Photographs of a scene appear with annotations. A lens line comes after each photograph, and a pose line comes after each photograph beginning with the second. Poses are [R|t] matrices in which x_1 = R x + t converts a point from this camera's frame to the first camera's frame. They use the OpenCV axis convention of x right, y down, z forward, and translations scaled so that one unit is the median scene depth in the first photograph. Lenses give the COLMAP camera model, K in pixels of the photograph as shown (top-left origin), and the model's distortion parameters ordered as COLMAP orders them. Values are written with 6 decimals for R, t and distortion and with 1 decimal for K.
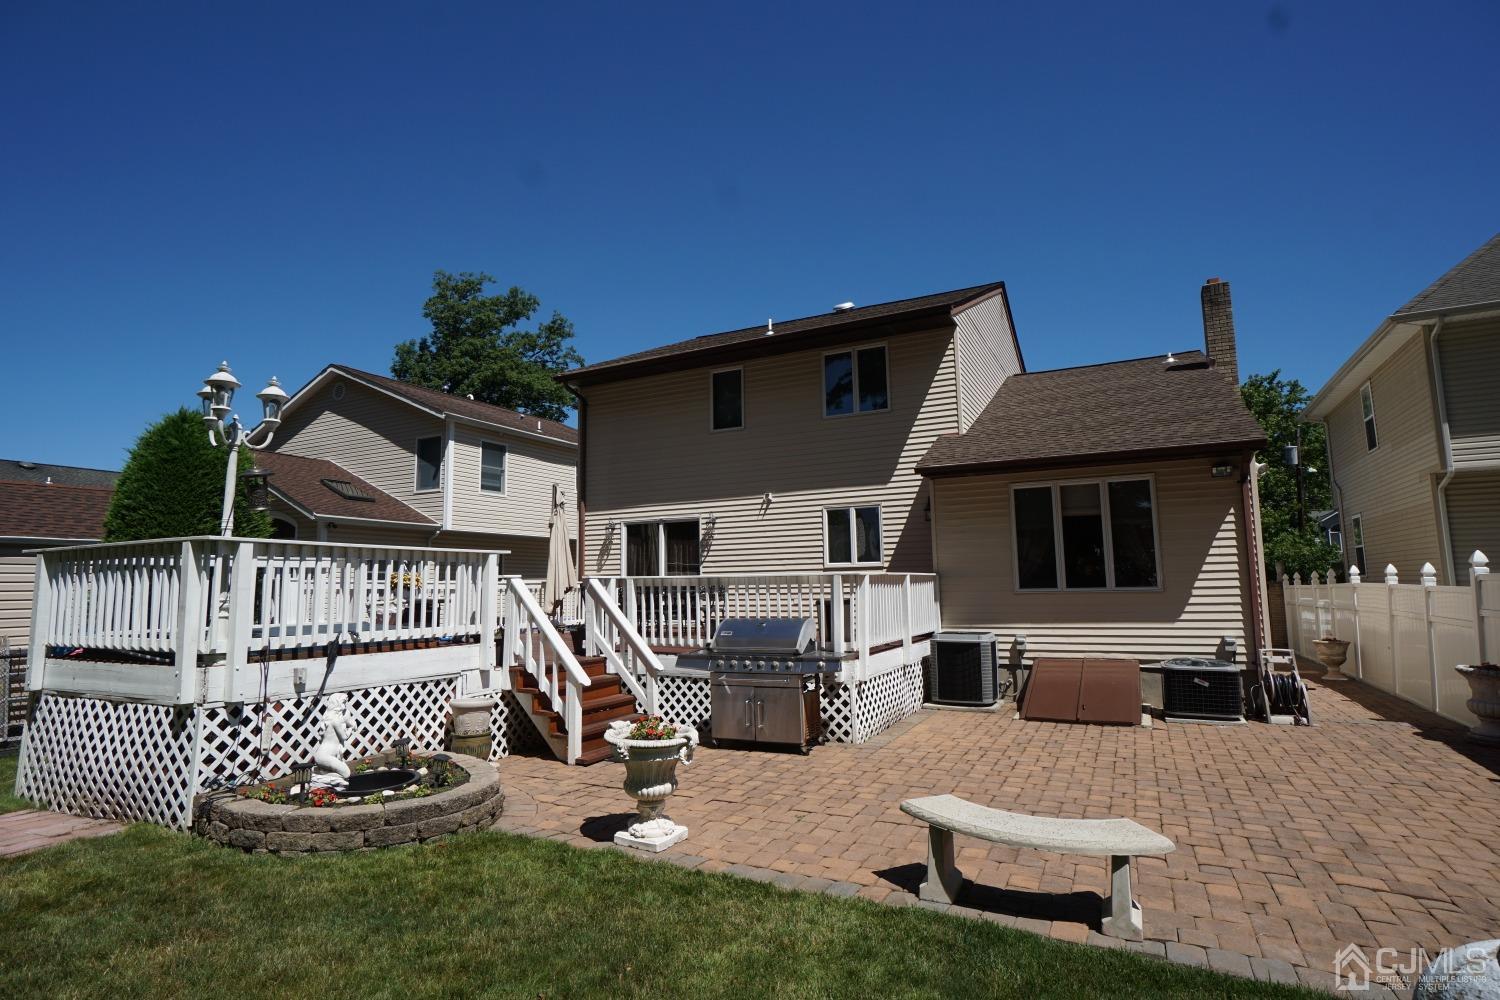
lens RADIAL K [[781.2, 0, 725.7], [0, 781.2, 496.0], [0, 0, 1]] dist [-0.010114, 0.001803]
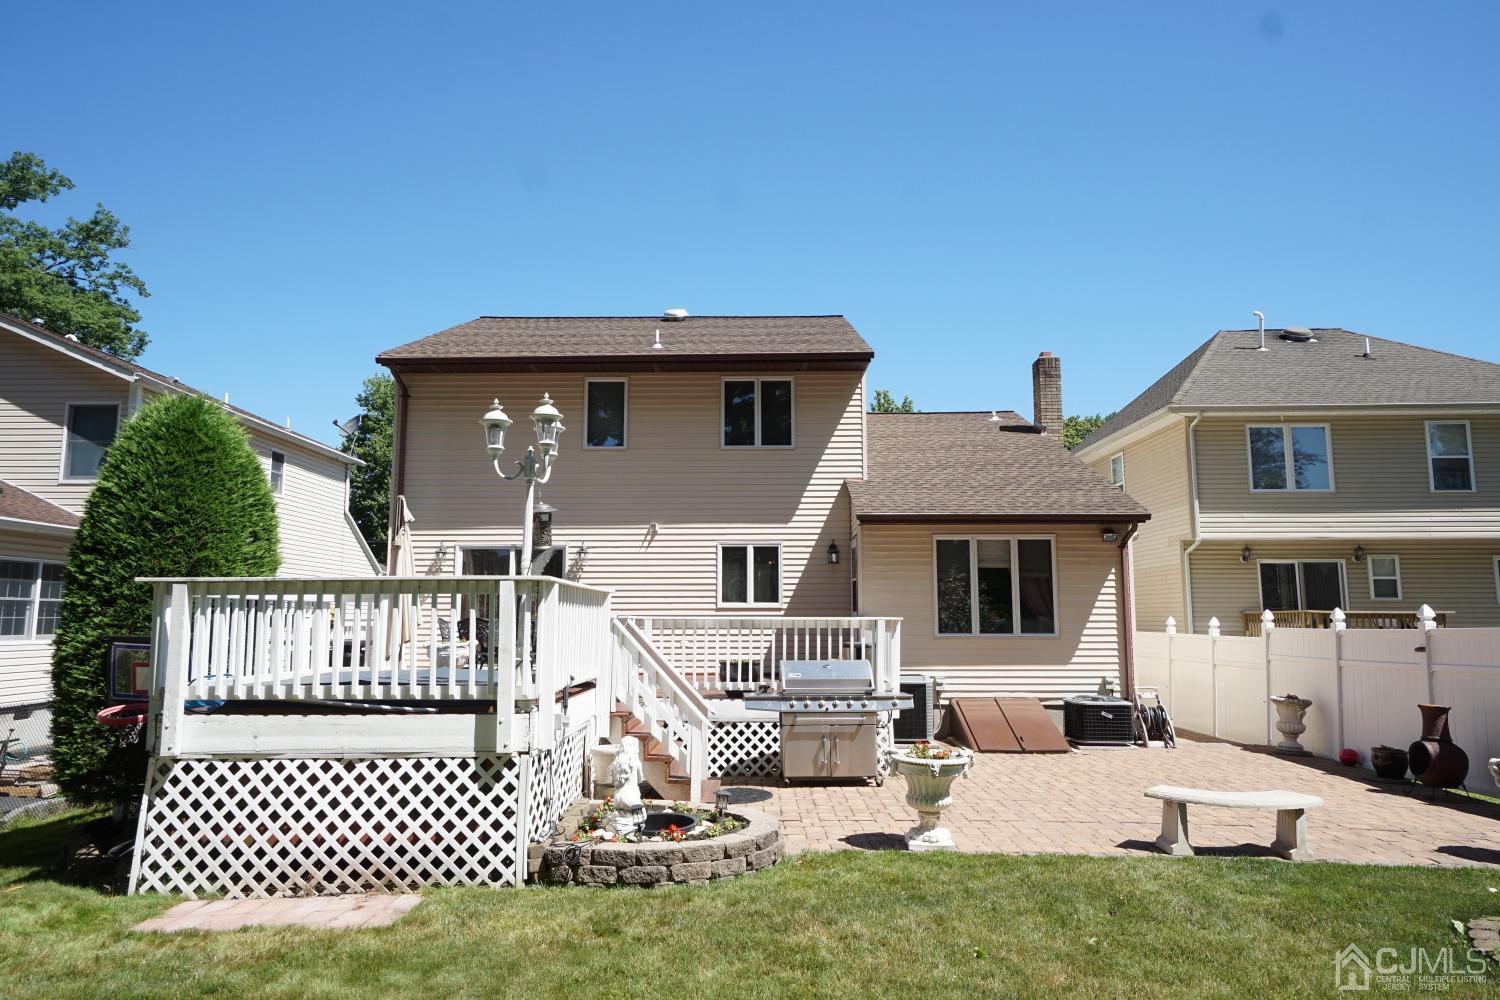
lens RADIAL K [[1016.5, 0, 724.1], [0, 1016.5, 500.6], [0, 0, 1]] dist [0.044418, -0.000143]
pose [[0.894442, 0.067255, 0.442098, -0.428785], [-0.065401, 0.997669, -0.019457, -0.013613], [-0.442376, -0.011511, 0.896756, -0.100655]]
